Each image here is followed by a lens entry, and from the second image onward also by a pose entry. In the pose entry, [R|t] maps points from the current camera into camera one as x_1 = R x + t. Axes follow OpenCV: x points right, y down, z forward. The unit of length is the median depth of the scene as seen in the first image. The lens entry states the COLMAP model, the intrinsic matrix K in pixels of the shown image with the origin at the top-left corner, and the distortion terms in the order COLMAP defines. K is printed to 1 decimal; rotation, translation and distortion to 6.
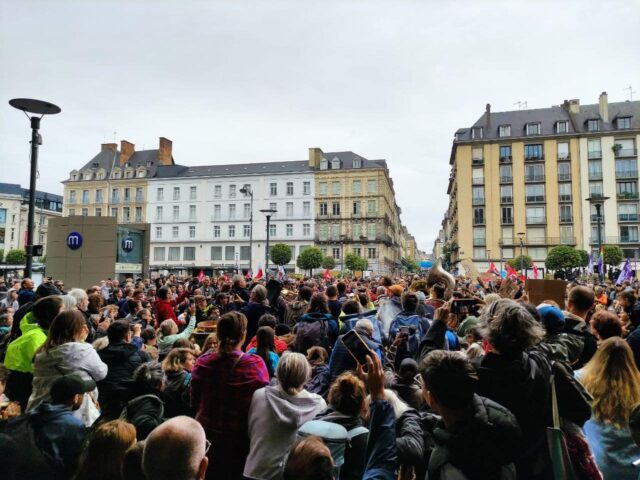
lens RADIAL K [[471.3, 0, 319.8], [0, 471.3, 245.4], [0, 0, 1]] dist [0.052266, -0.051256]
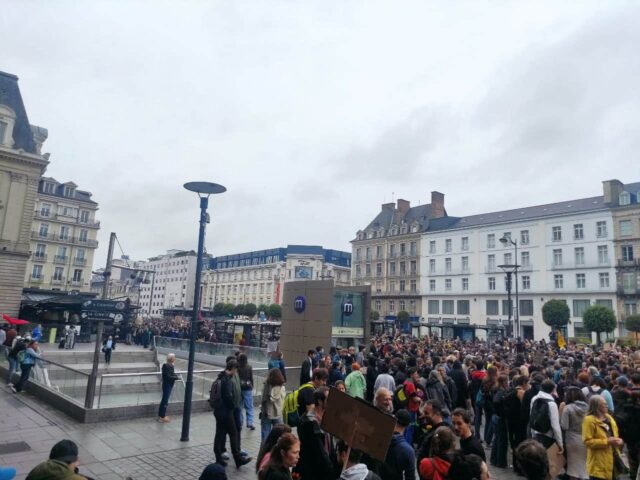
lens RADIAL K [[471.3, 0, 319.8], [0, 471.3, 245.4], [0, 0, 1]] dist [0.052266, -0.051256]
pose [[0.828908, -0.061312, -0.556015, 0.024021], [0.002819, 0.994420, -0.105452, -0.006749], [0.559378, 0.085843, 0.824456, 0.037570]]
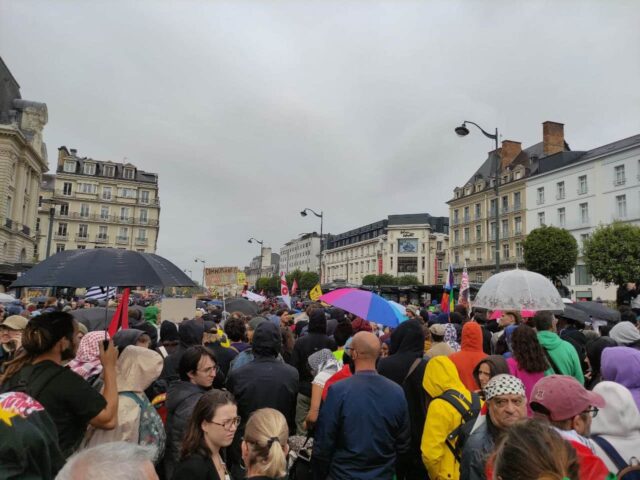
lens RADIAL K [[471.3, 0, 319.8], [0, 471.3, 245.4], [0, 0, 1]] dist [0.052266, -0.051256]
pose [[0.558104, -0.087199, -0.825176, 0.078299], [0.031008, 0.995960, -0.084275, 0.021365], [0.829191, 0.021447, 0.558553, 0.308476]]
